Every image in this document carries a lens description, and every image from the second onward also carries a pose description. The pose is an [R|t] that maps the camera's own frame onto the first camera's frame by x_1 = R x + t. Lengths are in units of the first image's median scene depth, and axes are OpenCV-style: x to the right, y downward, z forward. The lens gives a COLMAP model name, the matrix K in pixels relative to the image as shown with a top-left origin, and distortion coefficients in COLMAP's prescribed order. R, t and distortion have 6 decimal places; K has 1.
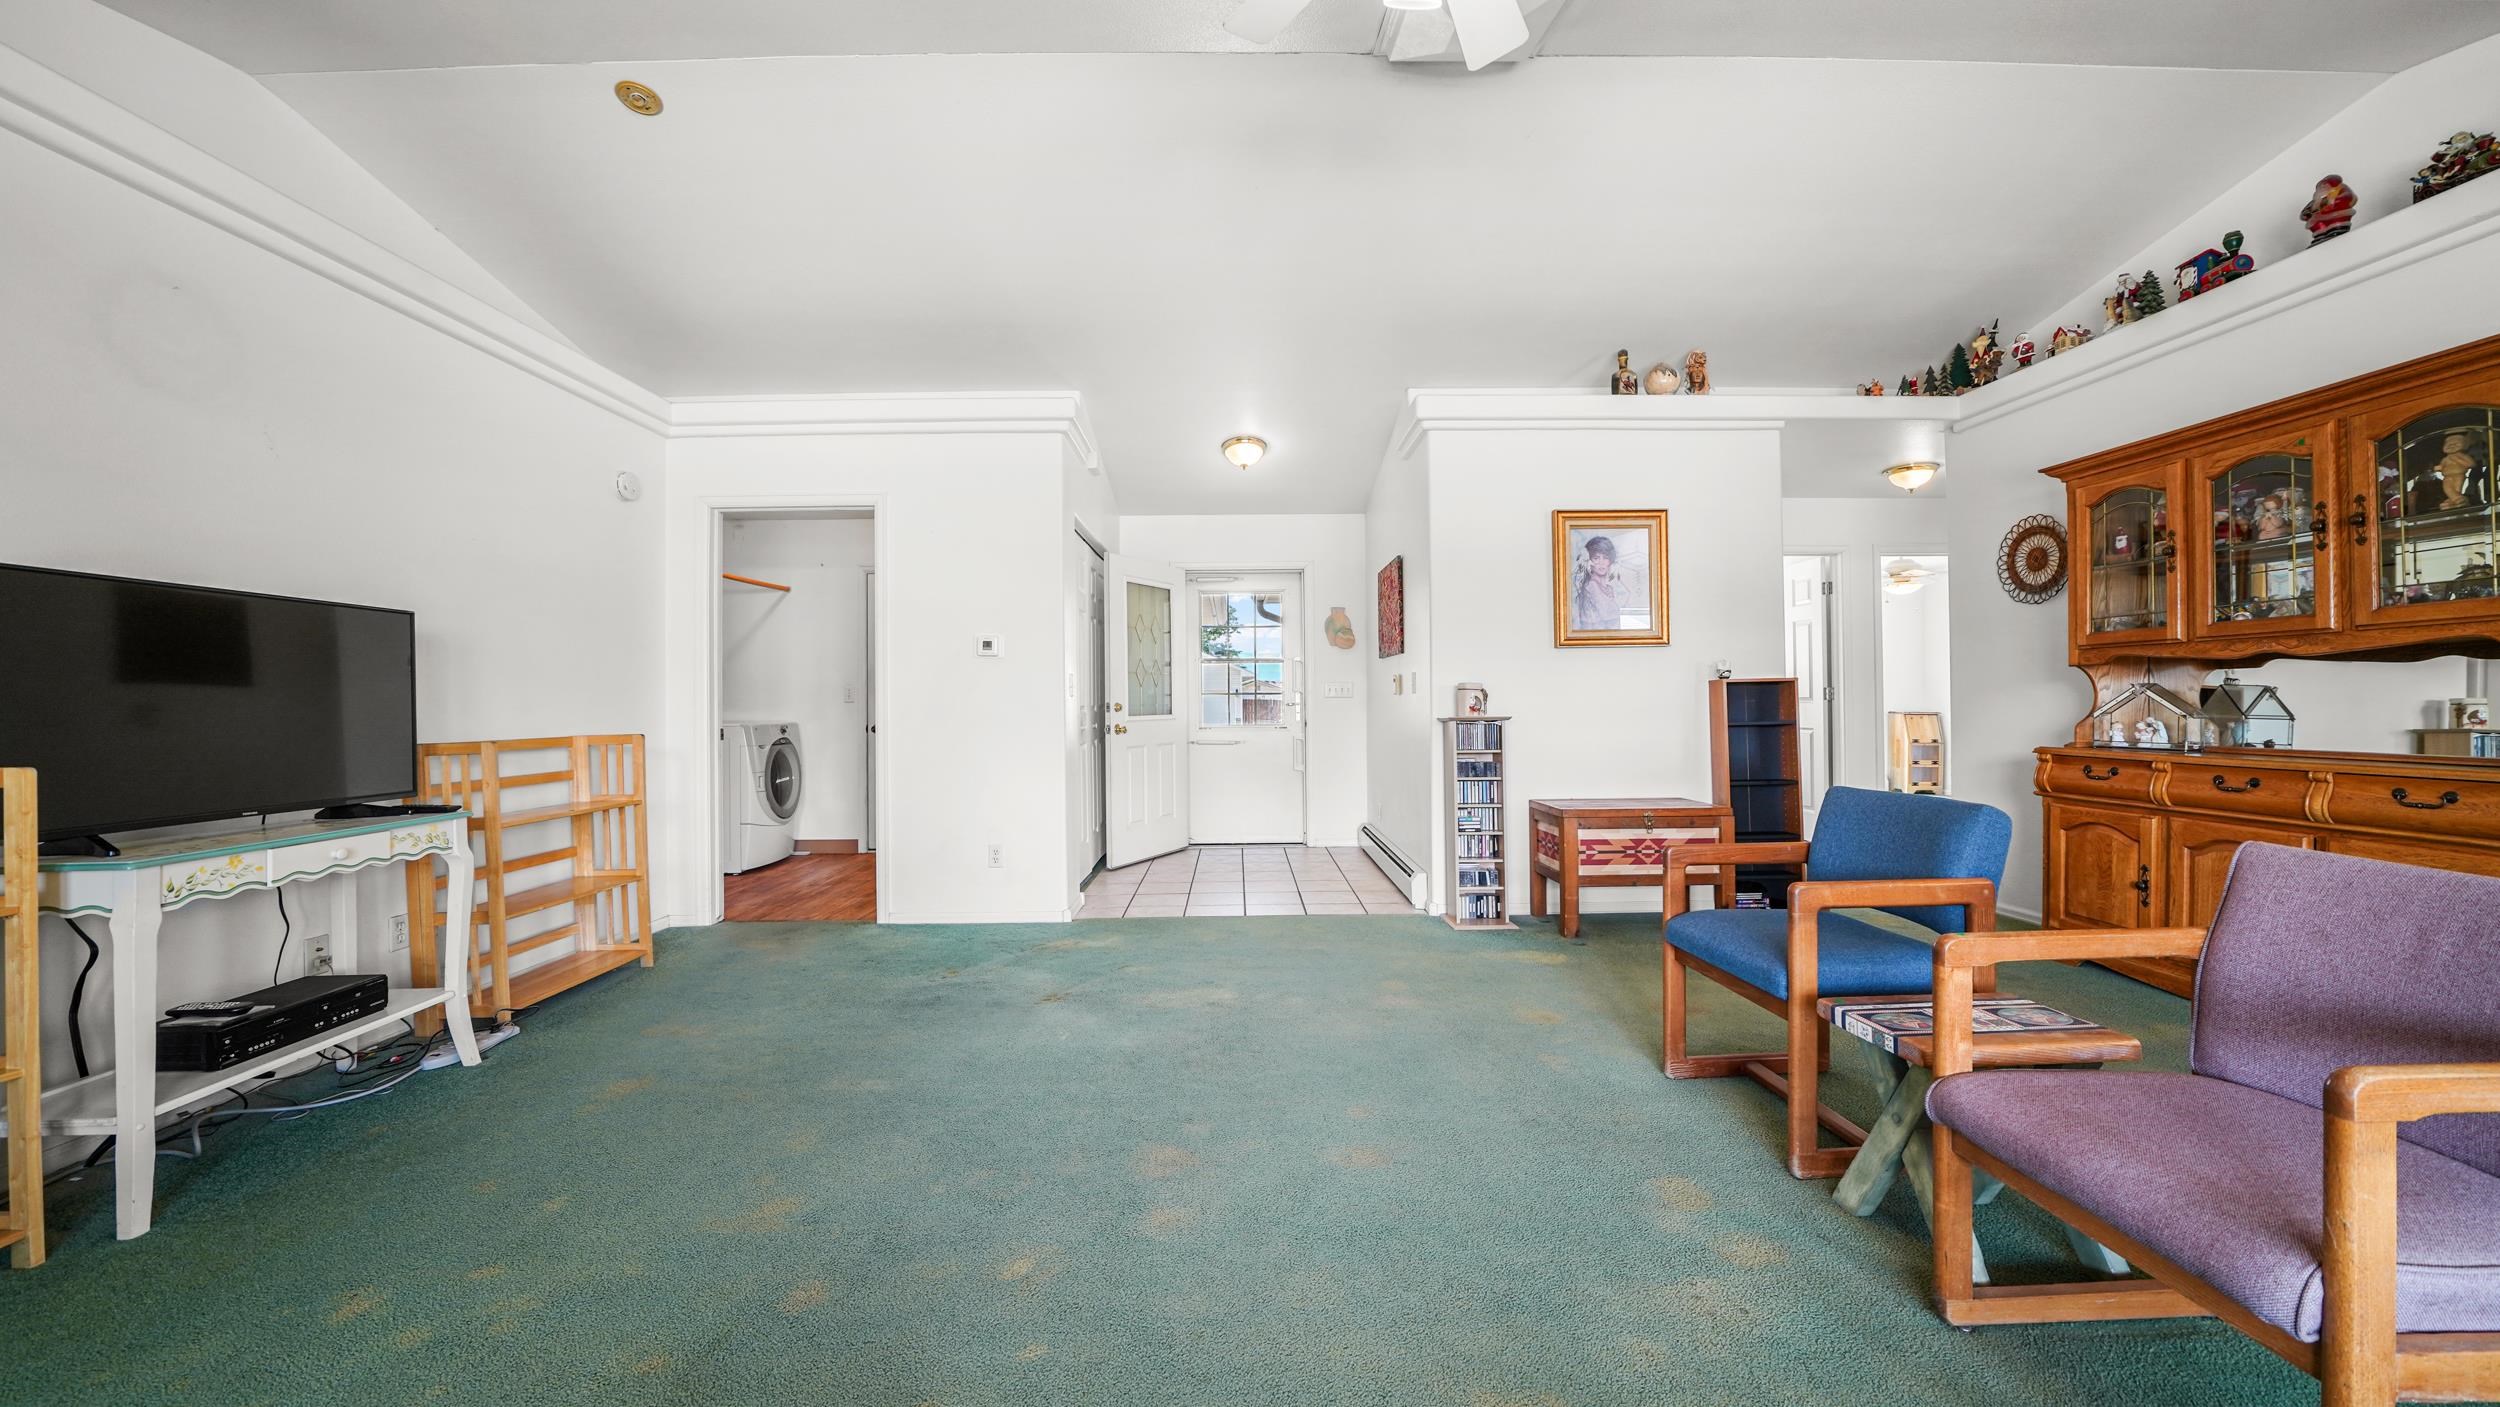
lens RADIAL K [[867.7, 0, 1264.6], [0, 867.7, 718.3], [0, 0, 1]] dist [-0.018943, 0.000270]
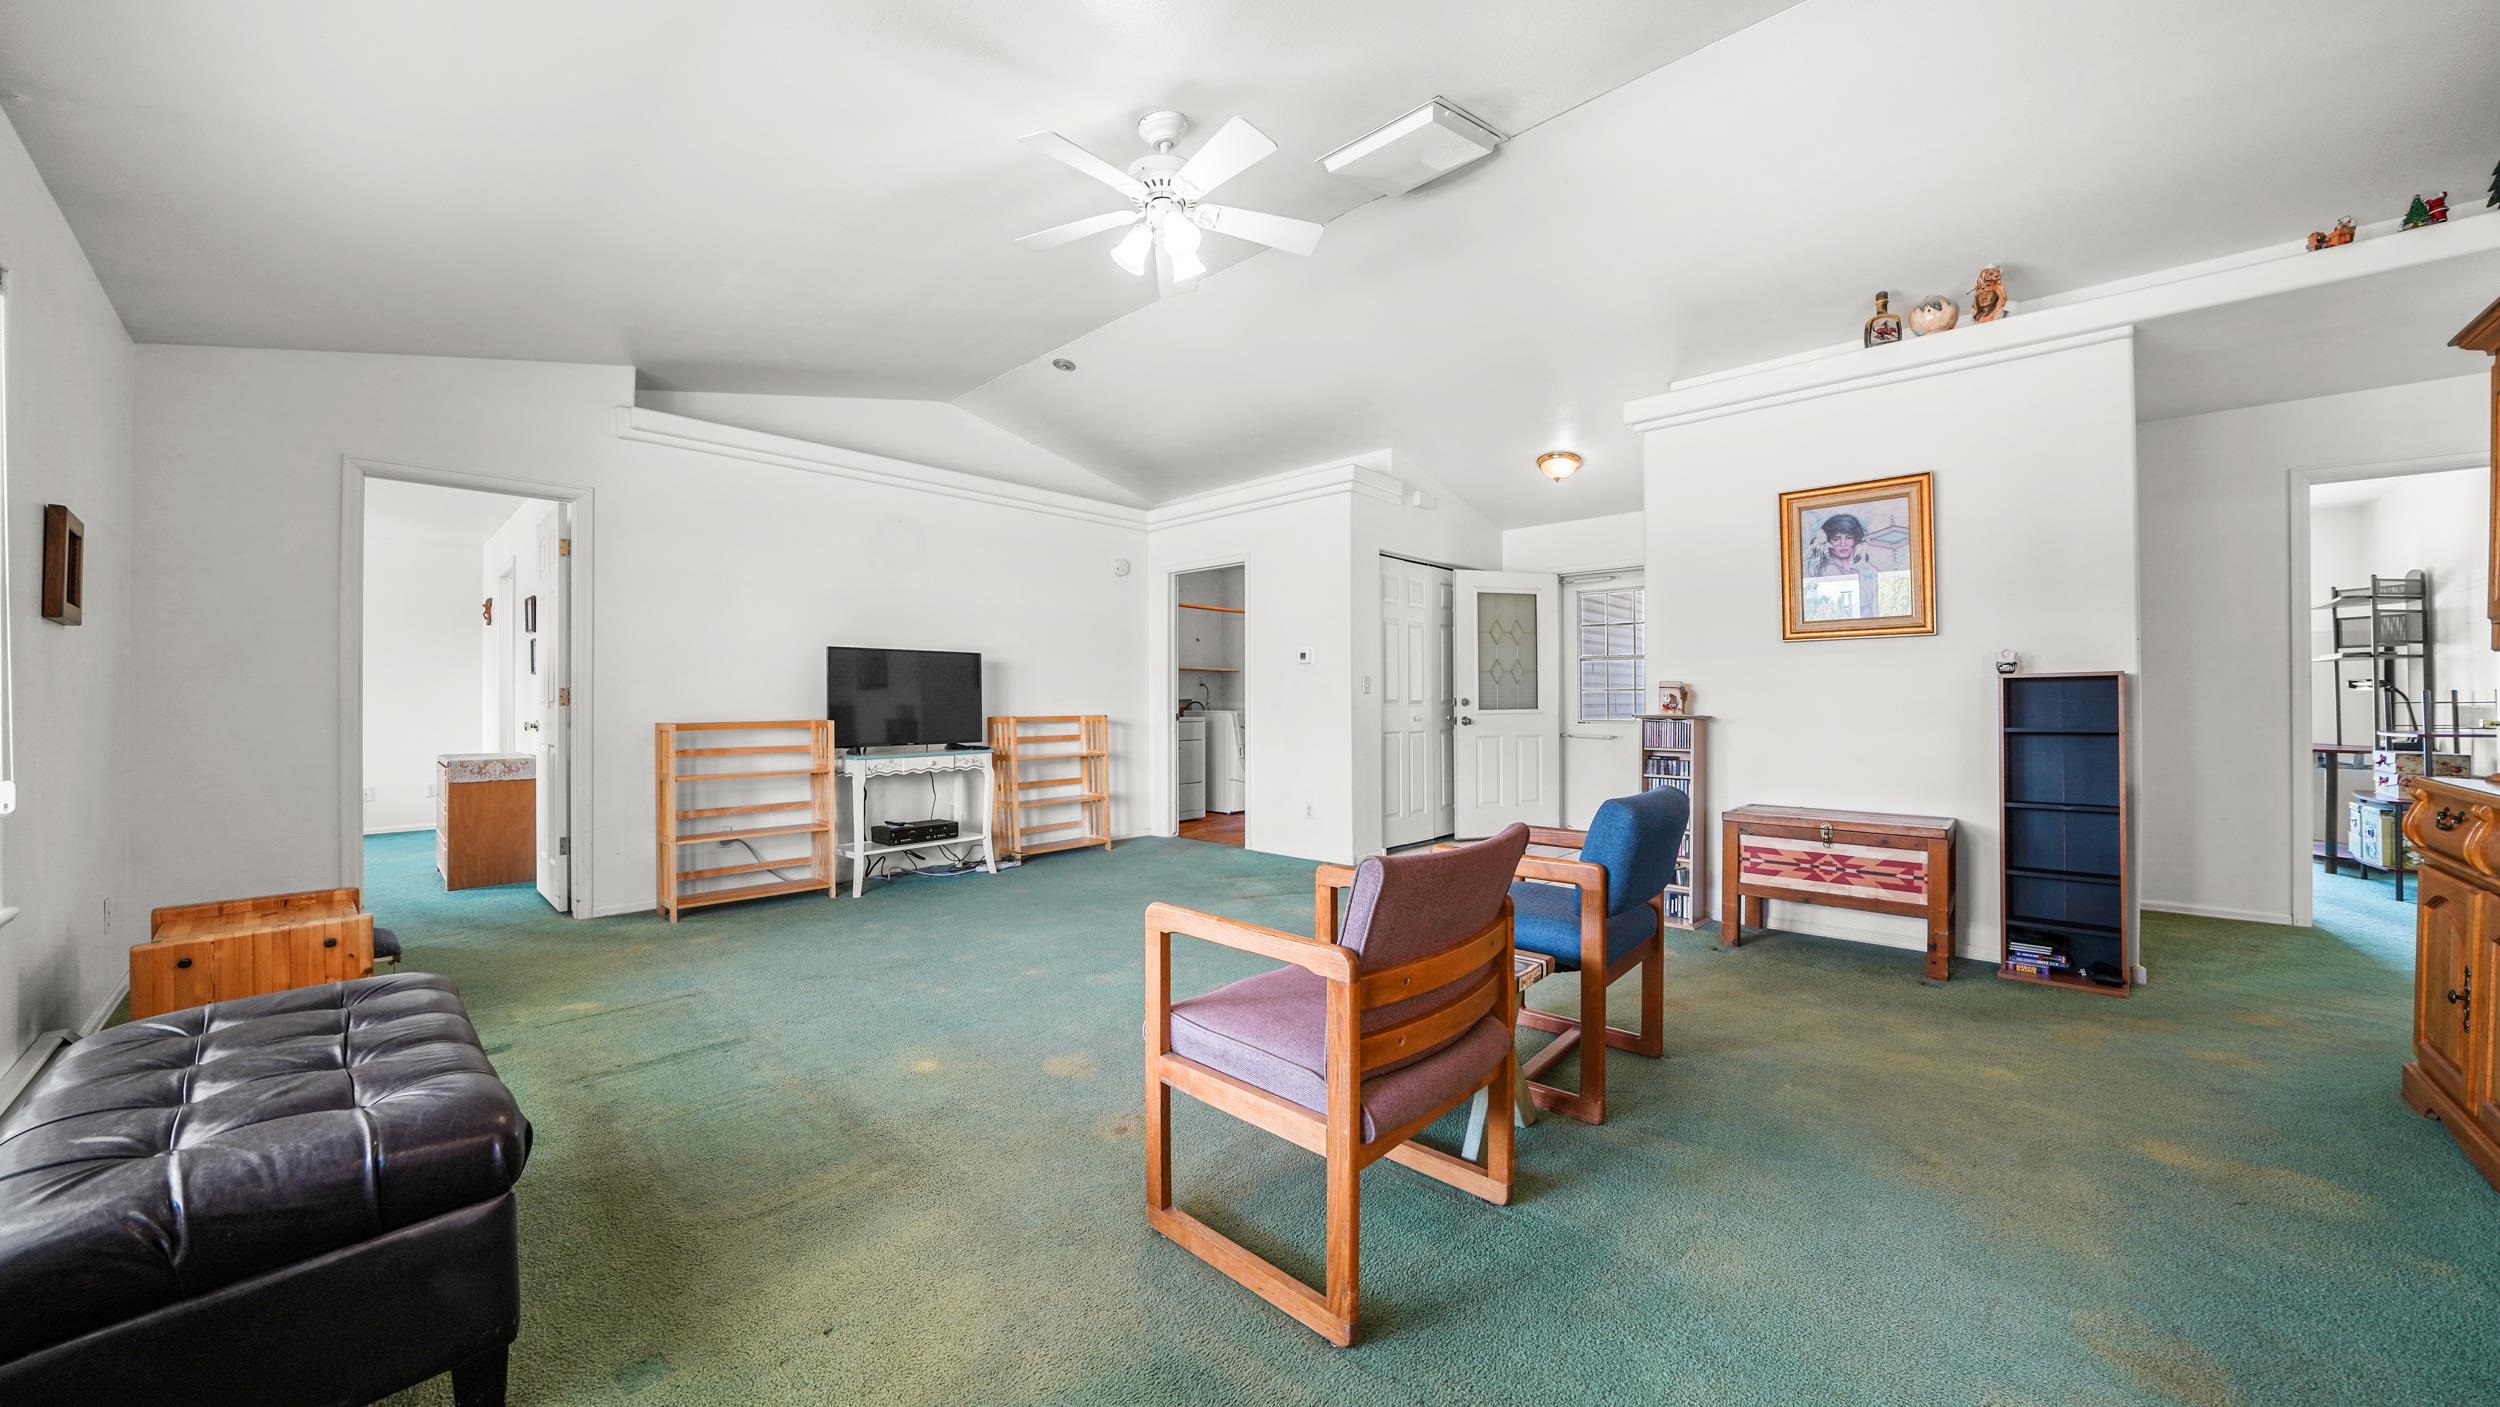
lens RADIAL K [[867.7, 0, 1264.6], [0, 867.7, 718.3], [0, 0, 1]] dist [-0.018943, 0.000270]
pose [[0.731964, 0.021161, -0.681015, 0.618909], [-0.015199, 0.999776, 0.014730, -0.005353], [0.681174, -0.000431, 0.732121, -0.051180]]
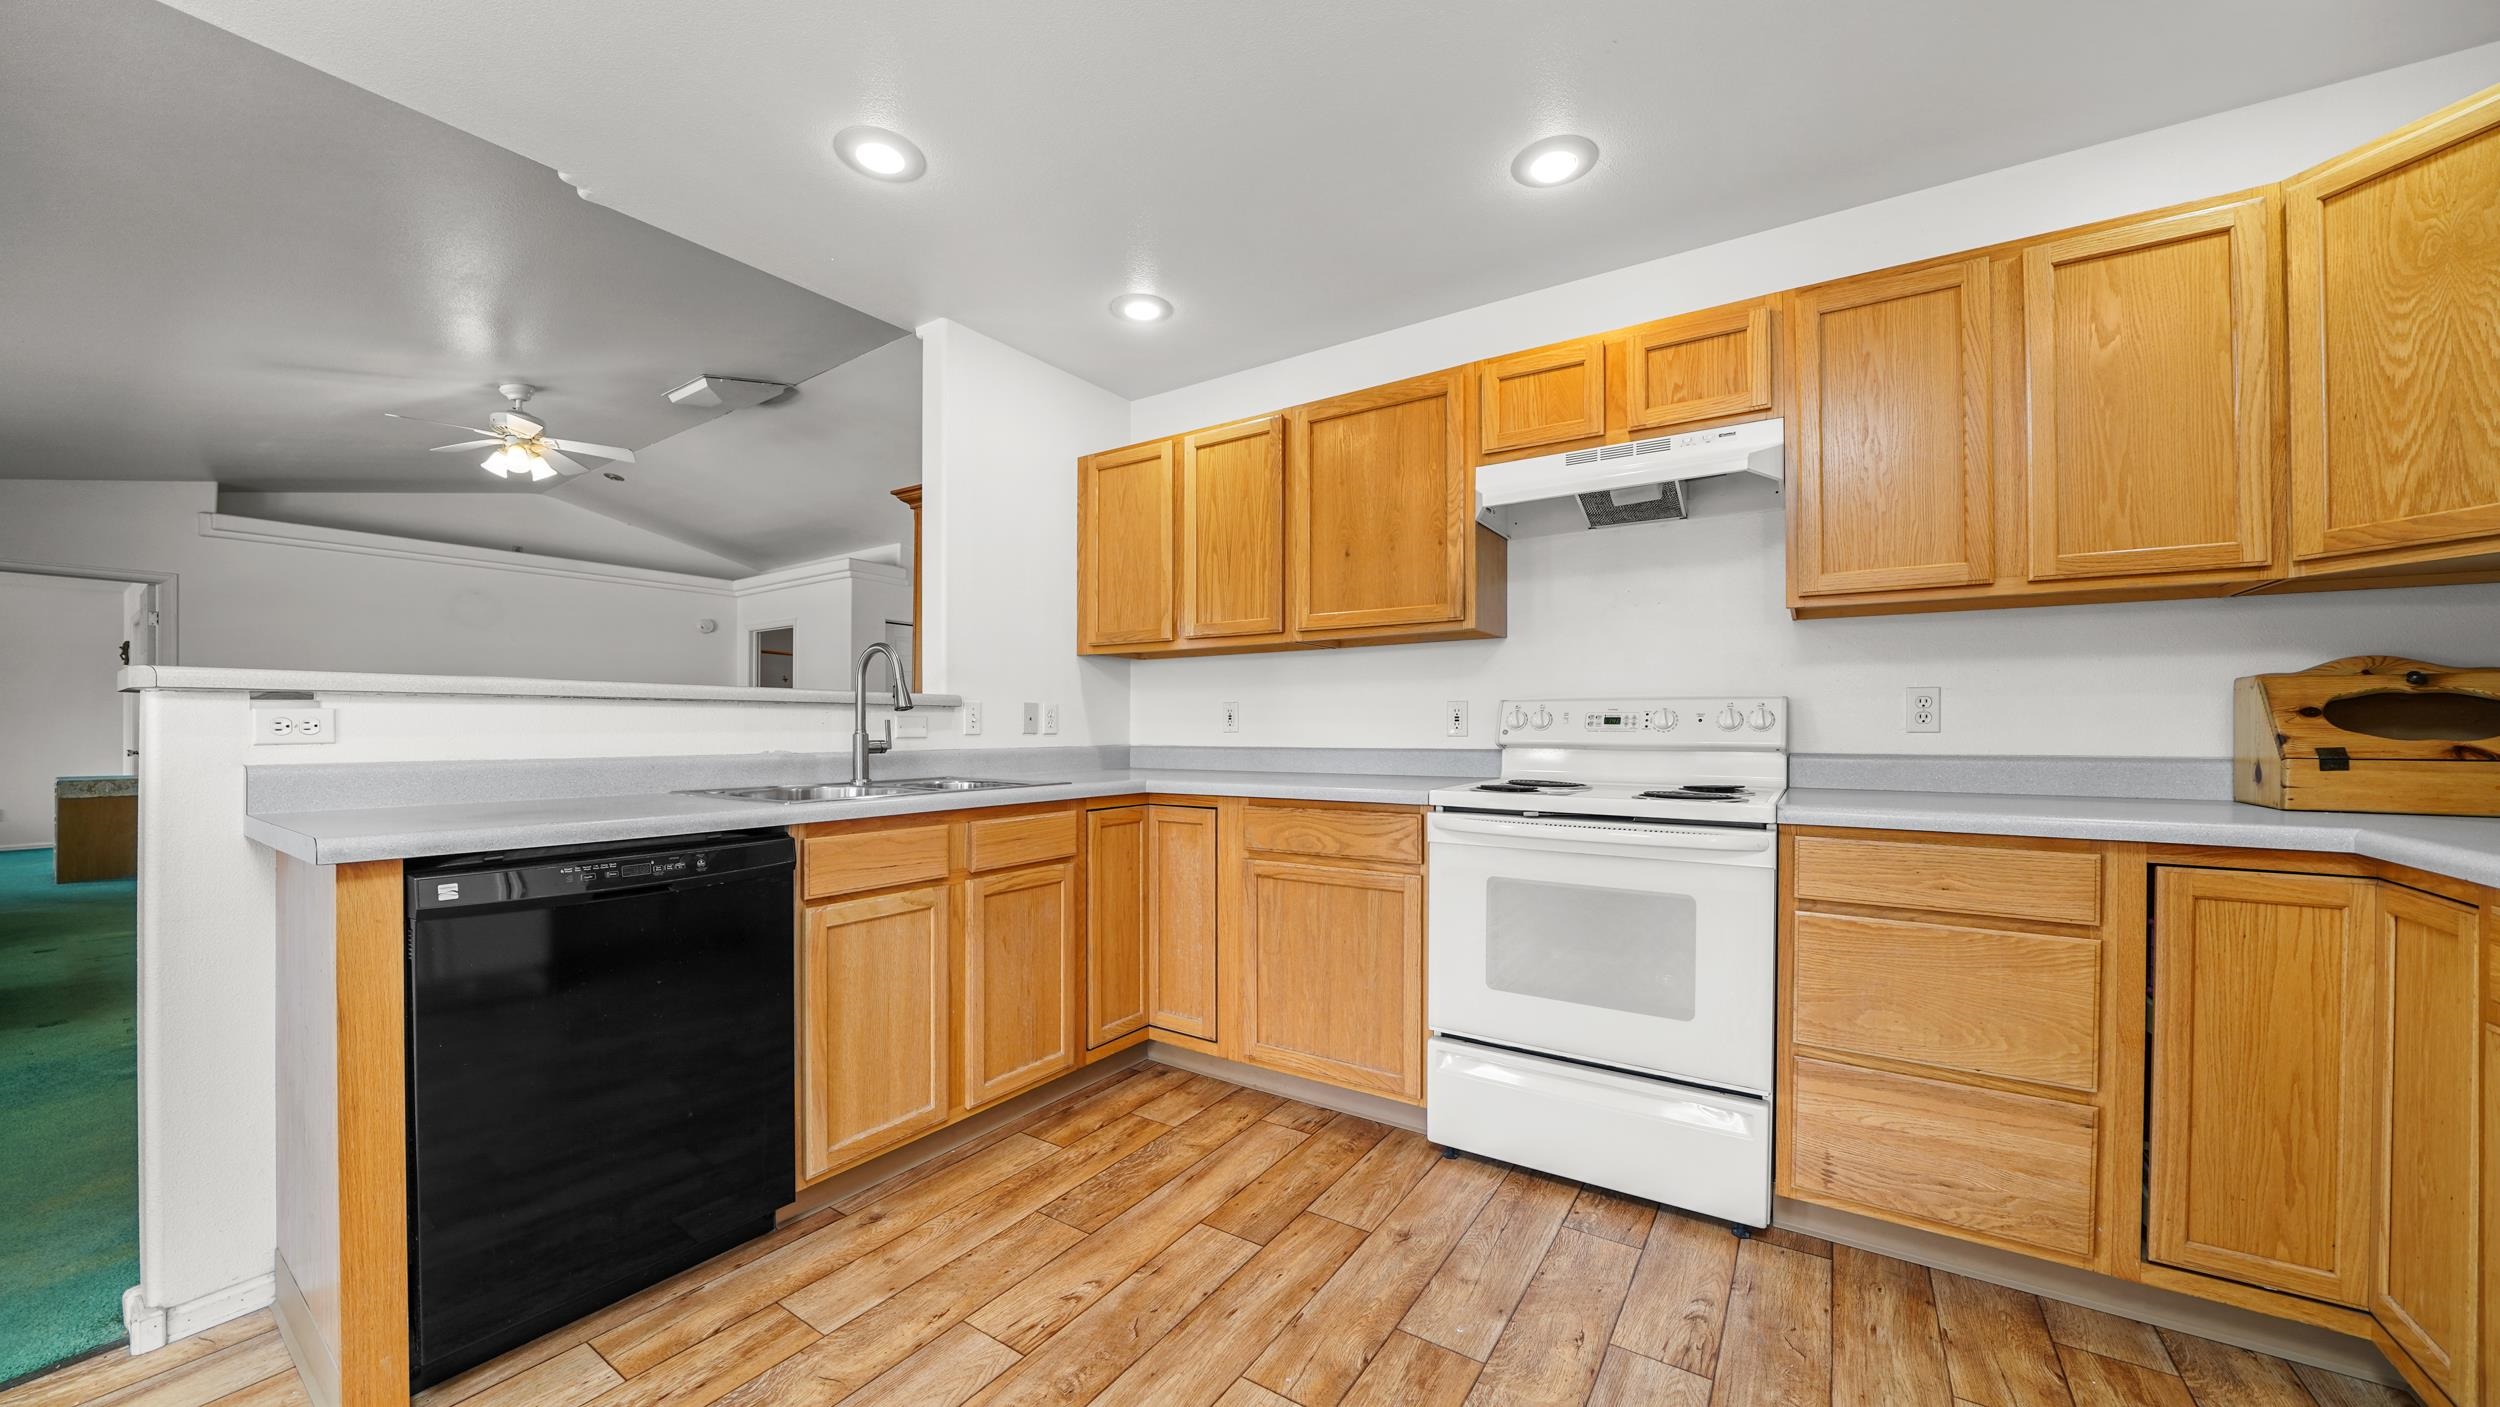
lens RADIAL K [[867.7, 0, 1264.6], [0, 867.7, 718.3], [0, 0, 1]] dist [-0.018943, 0.000270]
pose [[0.823051, 0.000591, -0.567968, 1.576032], [-0.015124, 0.999668, -0.020876, -0.021249], [0.567766, 0.025772, 0.822786, 0.043852]]
